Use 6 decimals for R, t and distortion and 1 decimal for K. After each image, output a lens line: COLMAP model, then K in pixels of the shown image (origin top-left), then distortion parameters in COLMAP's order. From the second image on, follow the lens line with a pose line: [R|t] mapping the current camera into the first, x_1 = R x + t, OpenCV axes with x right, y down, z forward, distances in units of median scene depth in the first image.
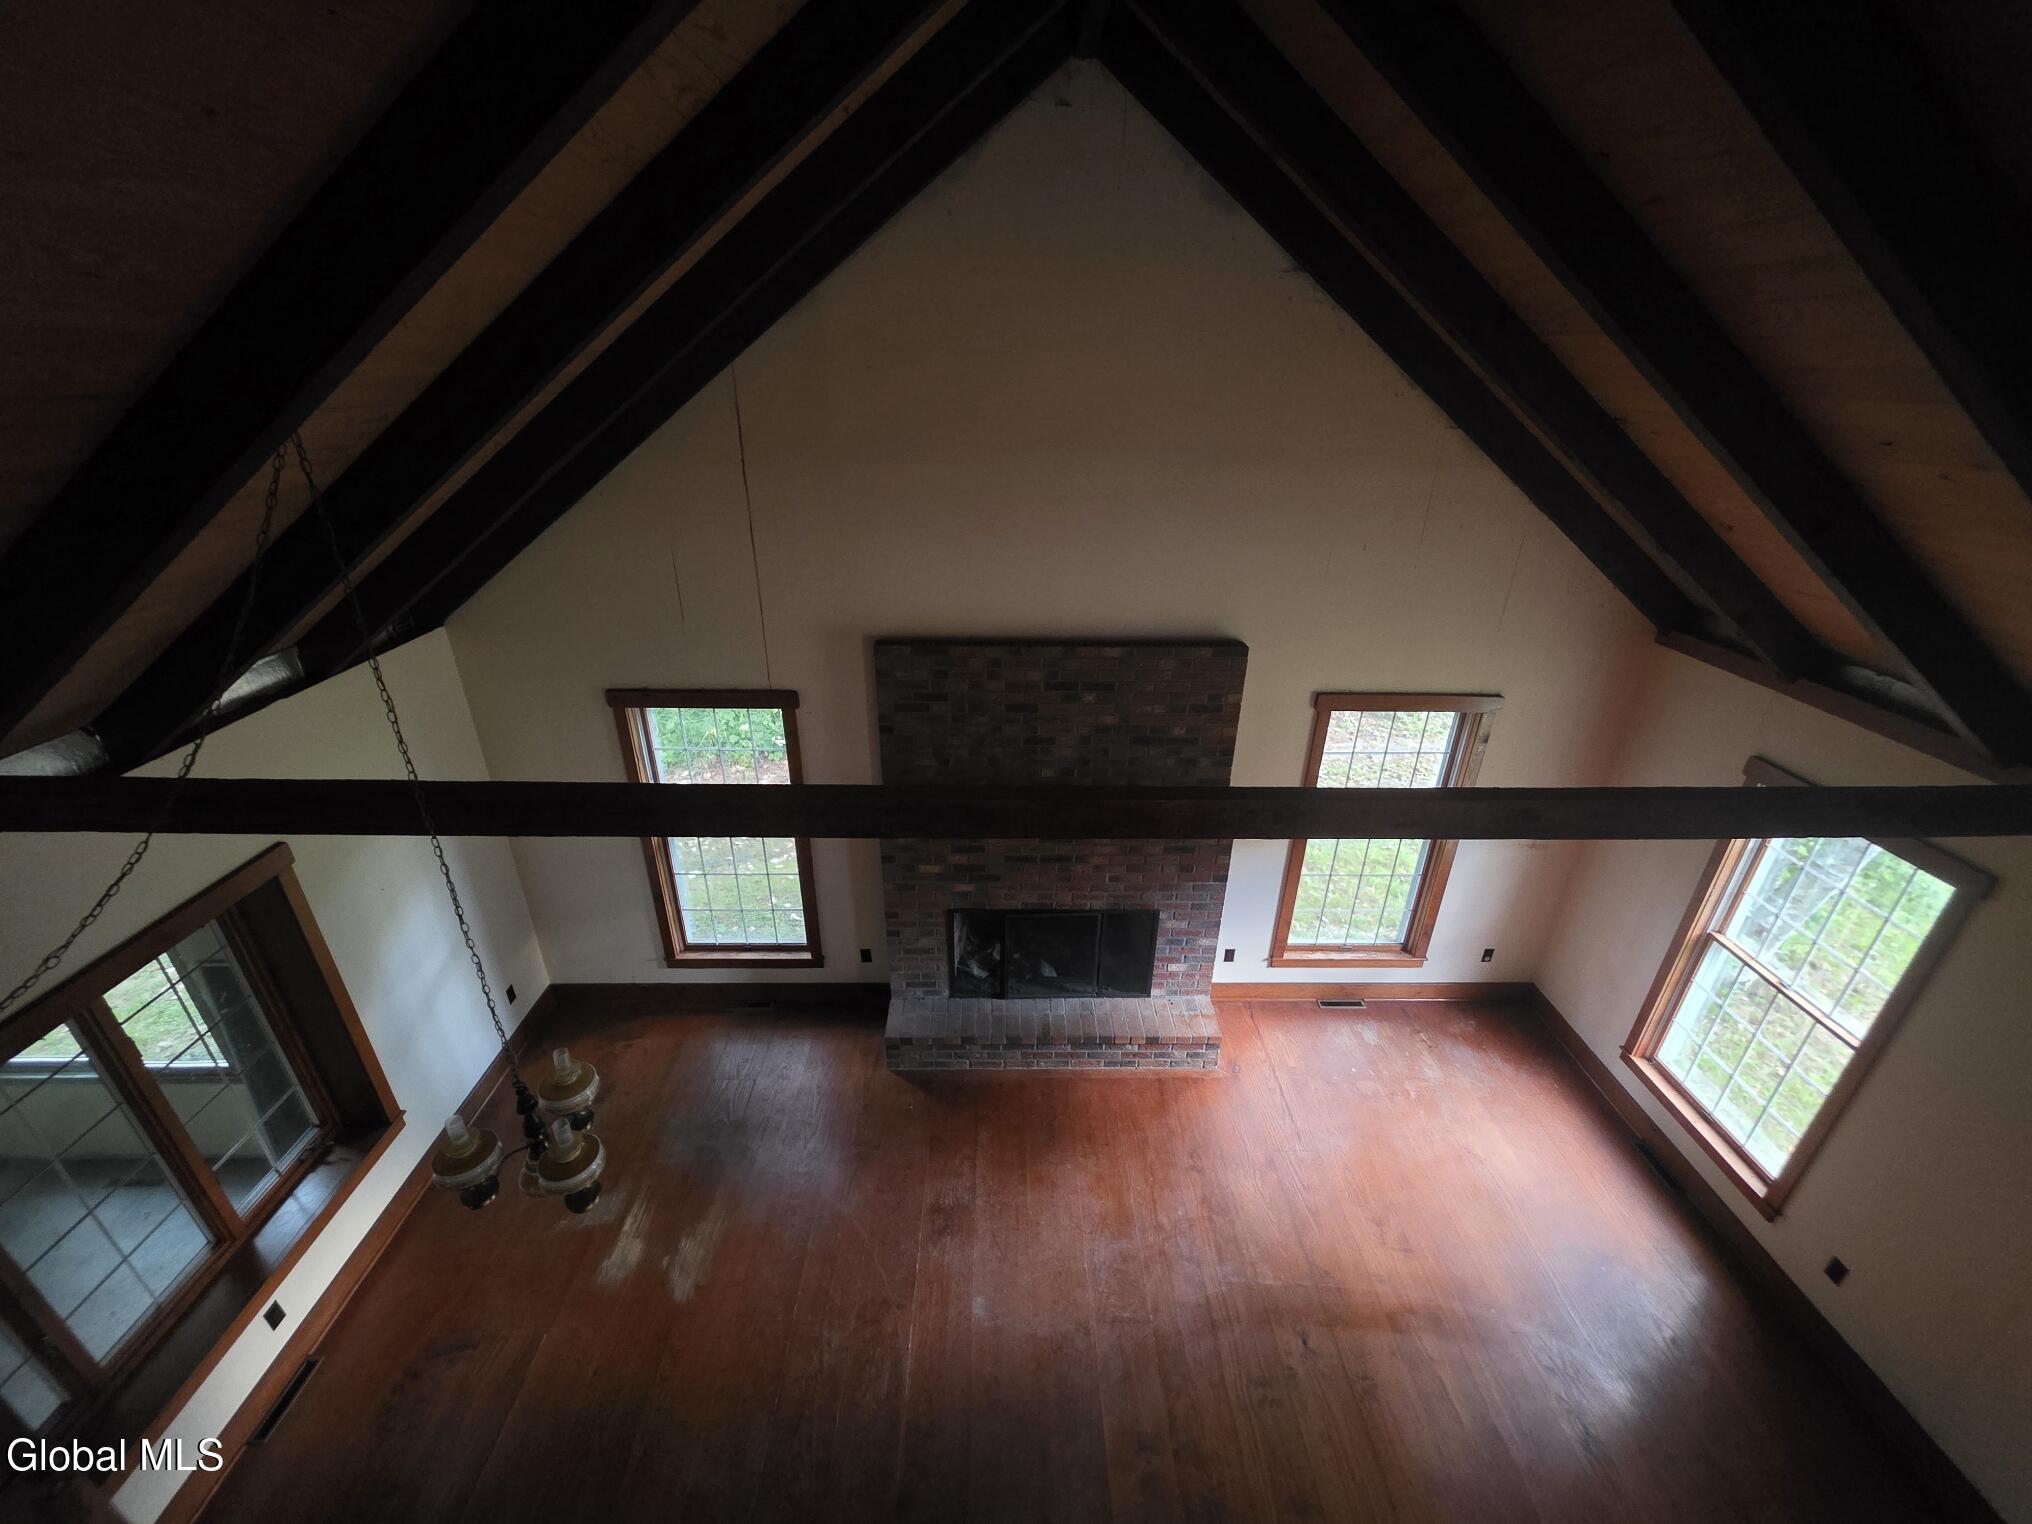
lens RADIAL K [[813.1, 0, 1011.6], [0, 813.1, 755.9], [0, 0, 1]] dist [0.000524, -0.000058]
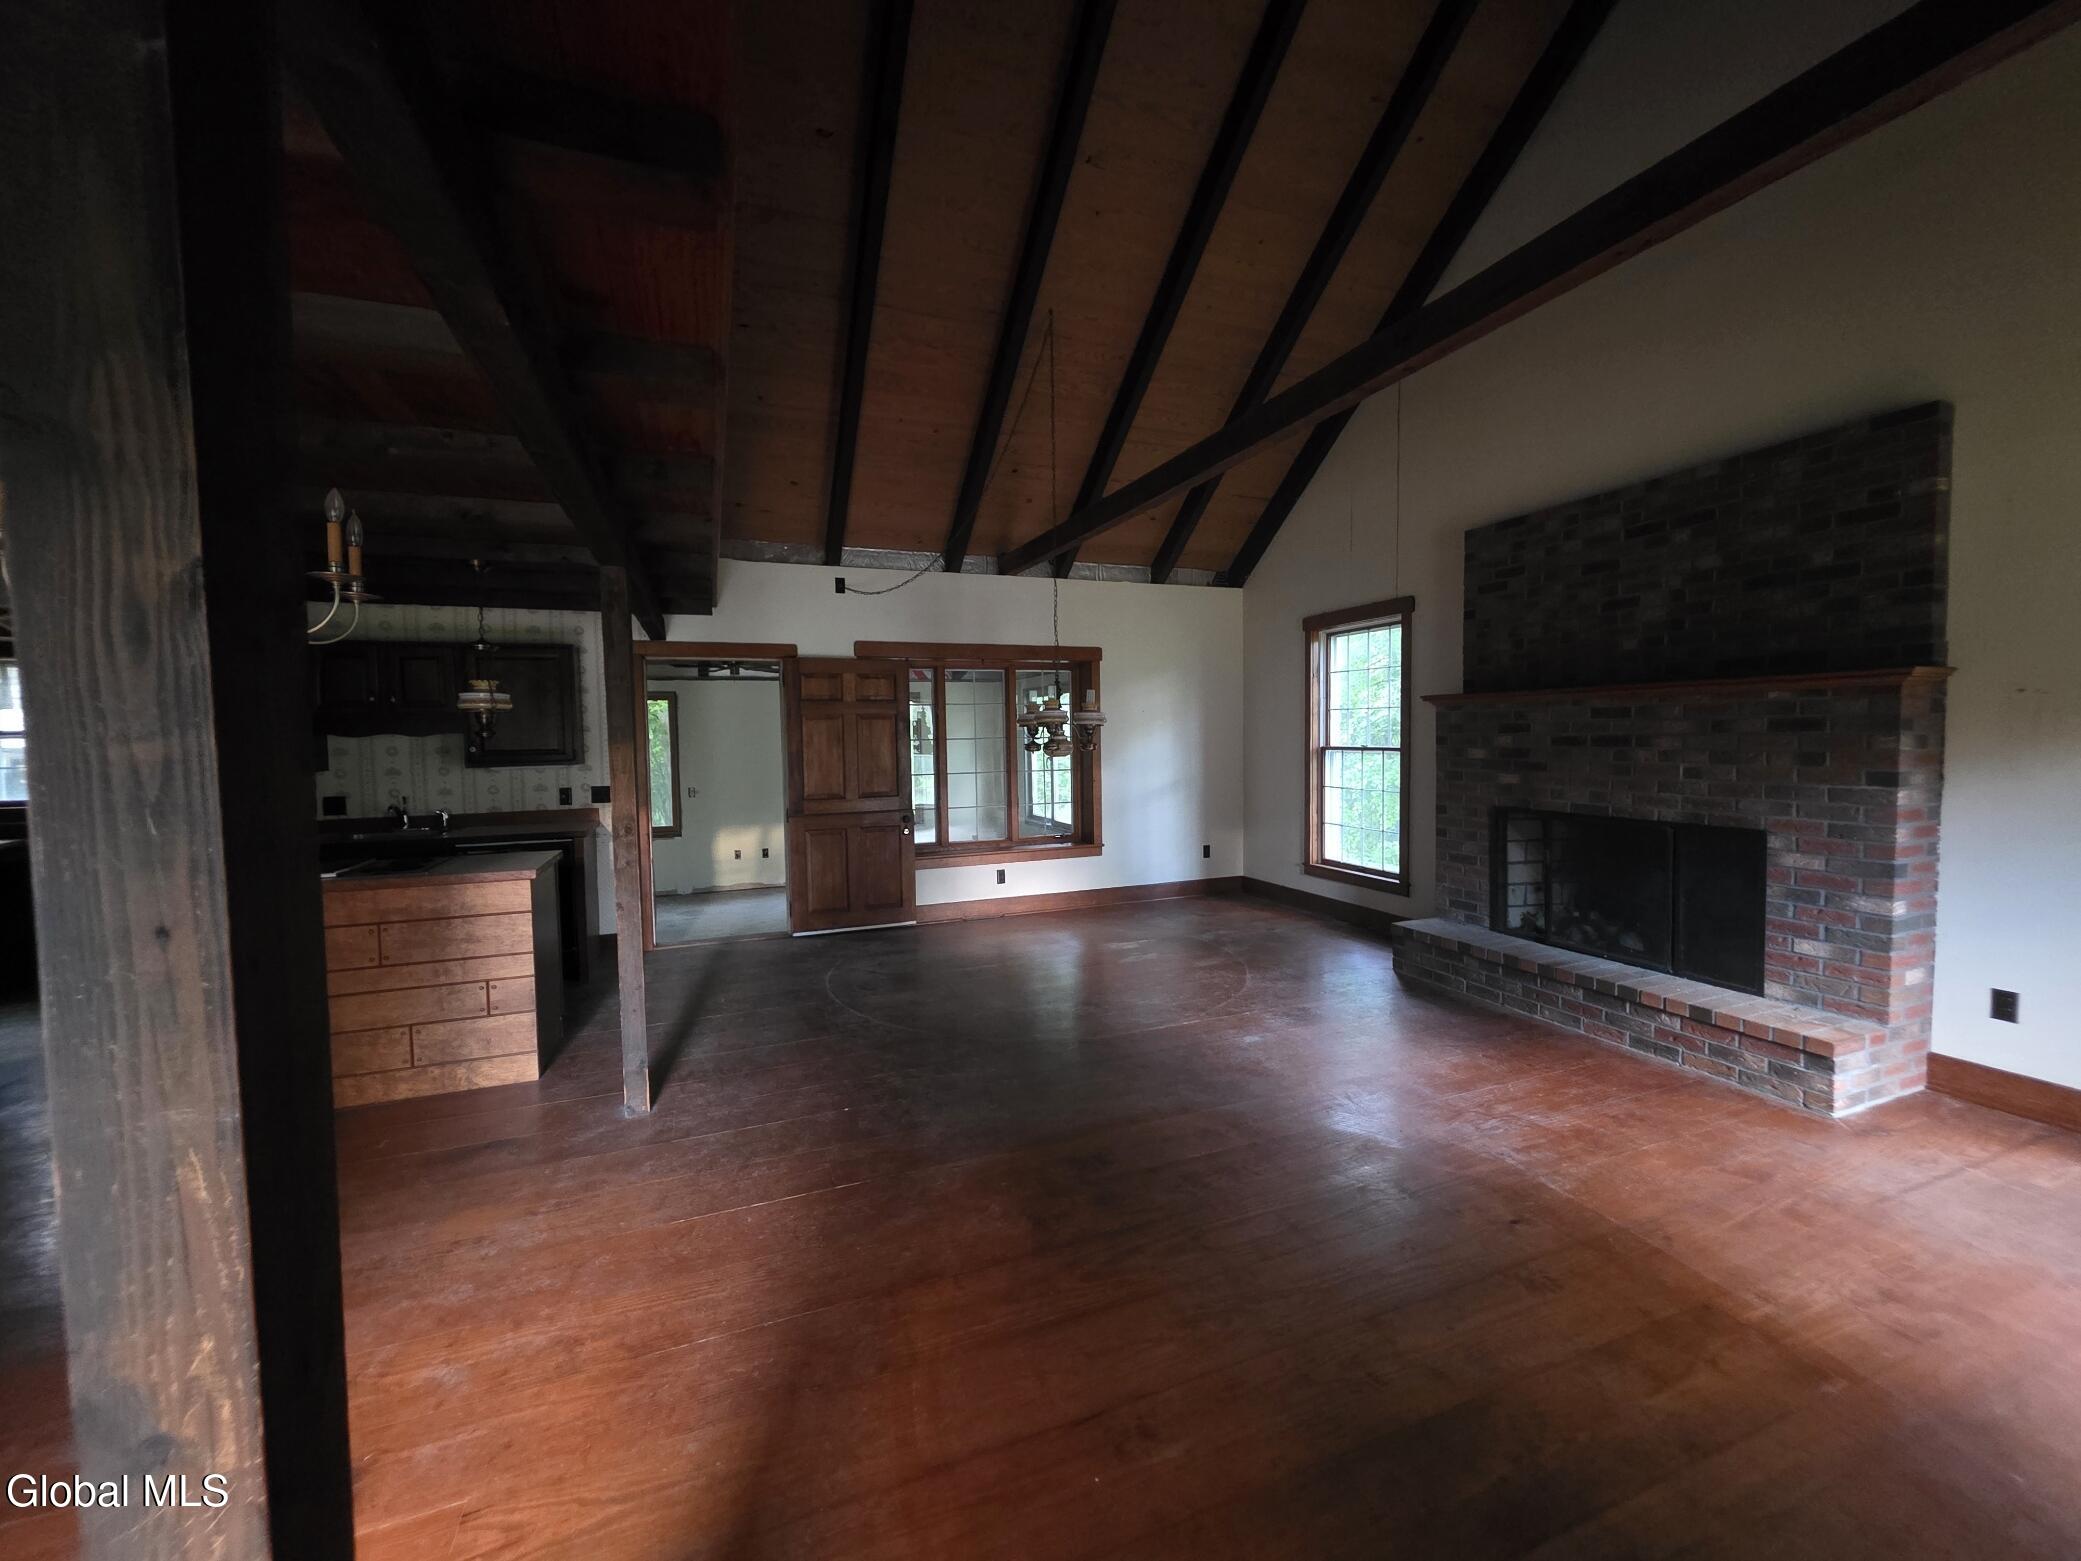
lens RADIAL K [[832.7, 0, 1038.1], [0, 832.7, 775.6], [0, 0, 1]] dist [0.000524, -0.000058]
pose [[0.351686, 0.028859, -0.935673, 0.636829], [-0.386222, 0.914962, -0.116946, 0.480100], [0.852731, 0.402506, 0.332926, 0.253016]]
